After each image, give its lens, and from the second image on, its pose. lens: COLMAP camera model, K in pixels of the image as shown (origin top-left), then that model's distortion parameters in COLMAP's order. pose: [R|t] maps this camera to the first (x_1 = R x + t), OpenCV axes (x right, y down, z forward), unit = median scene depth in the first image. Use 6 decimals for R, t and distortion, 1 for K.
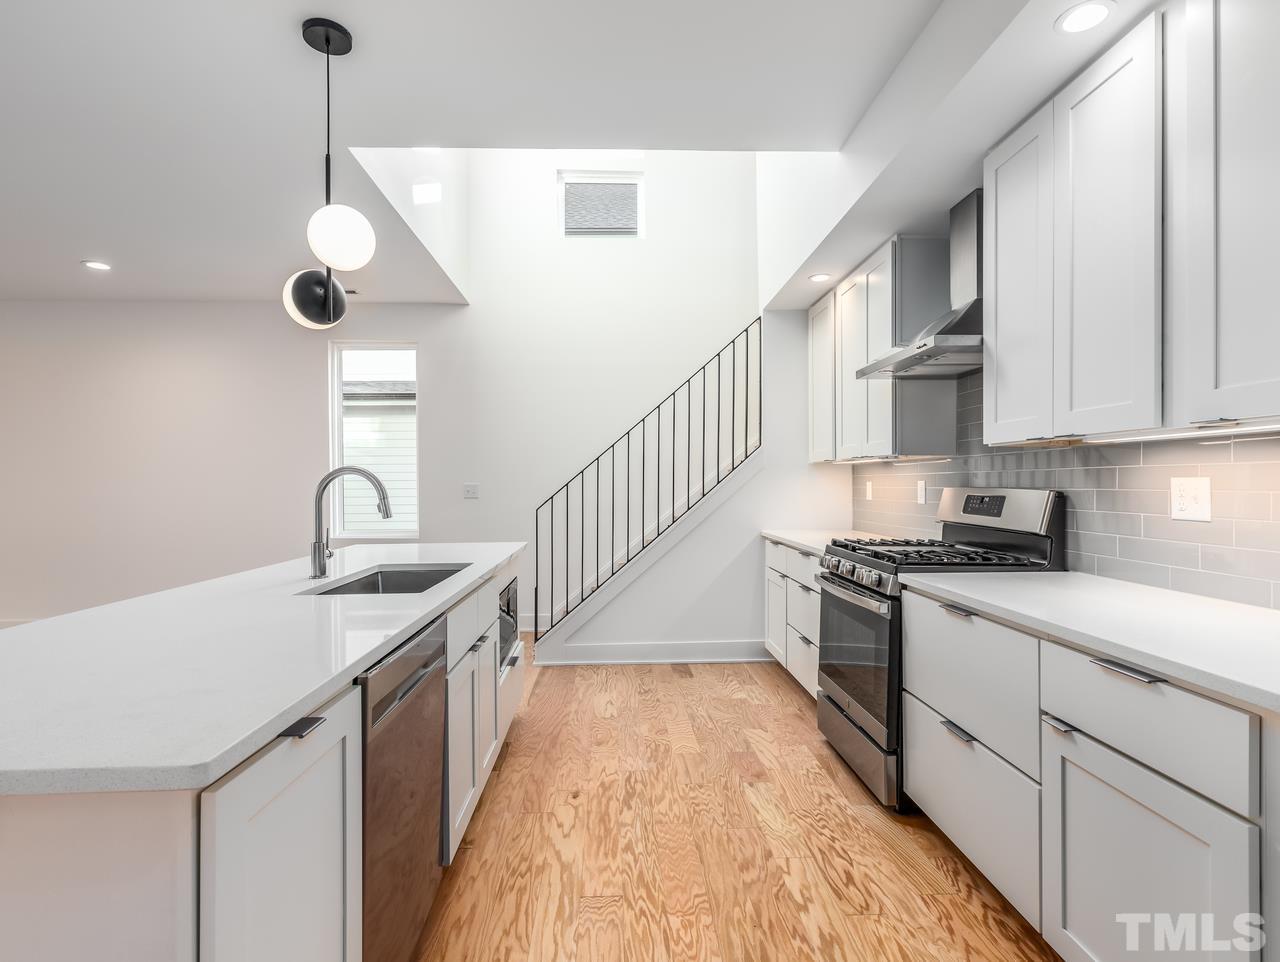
lens RADIAL K [[646.2, 0, 632.7], [0, 646.2, 484.4], [0, 0, 1]] dist [-0.000608, -0.001504]
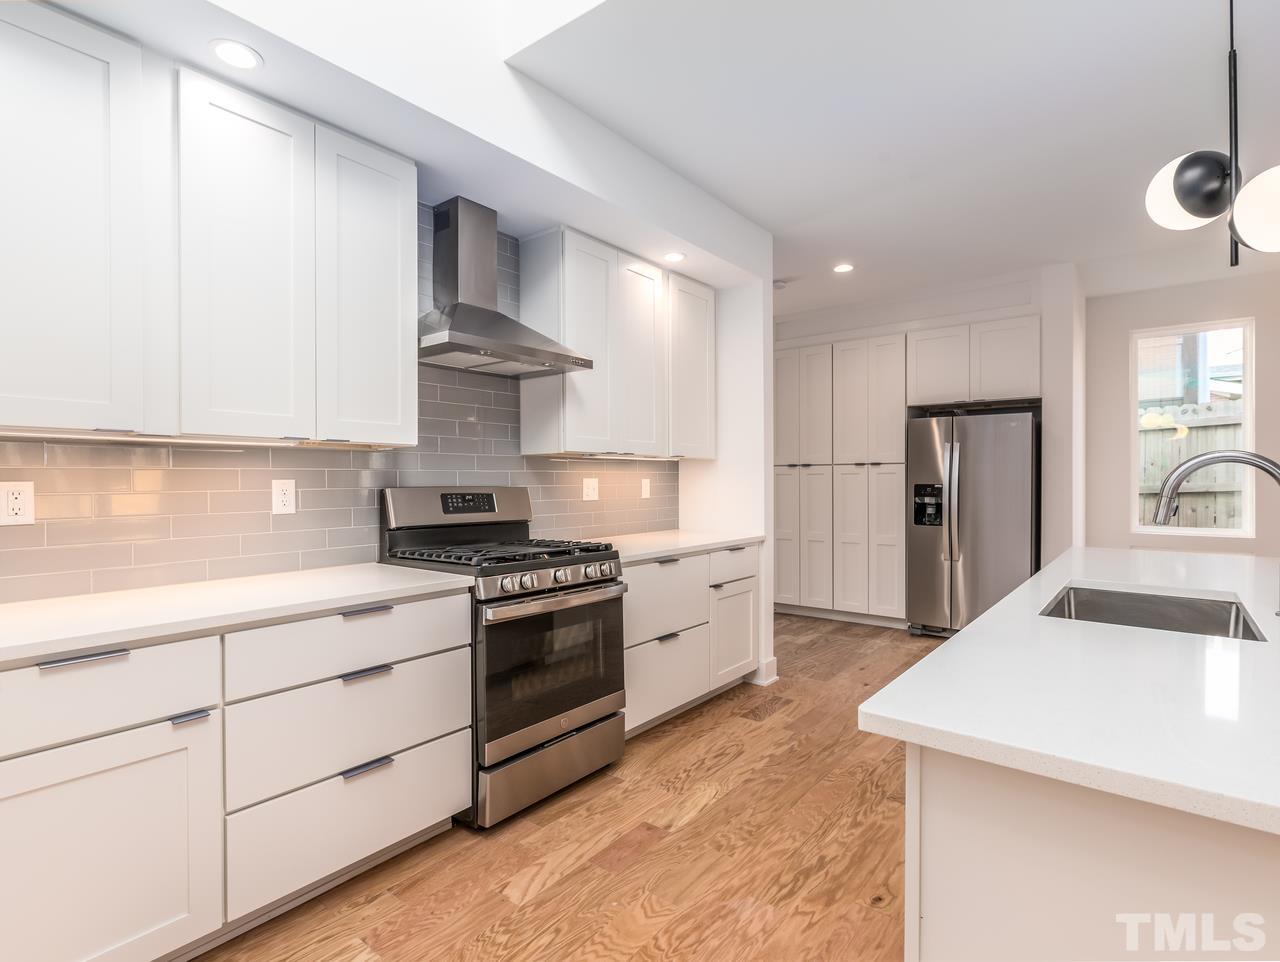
lens RADIAL K [[646.2, 0, 632.7], [0, 646.2, 484.4], [0, 0, 1]] dist [-0.000608, -0.001504]
pose [[-0.757467, 0.002957, 0.652866, -0.382084], [0.007051, 0.999968, 0.003652, 0.000505], [-0.652835, 0.007370, -0.757464, 1.841715]]
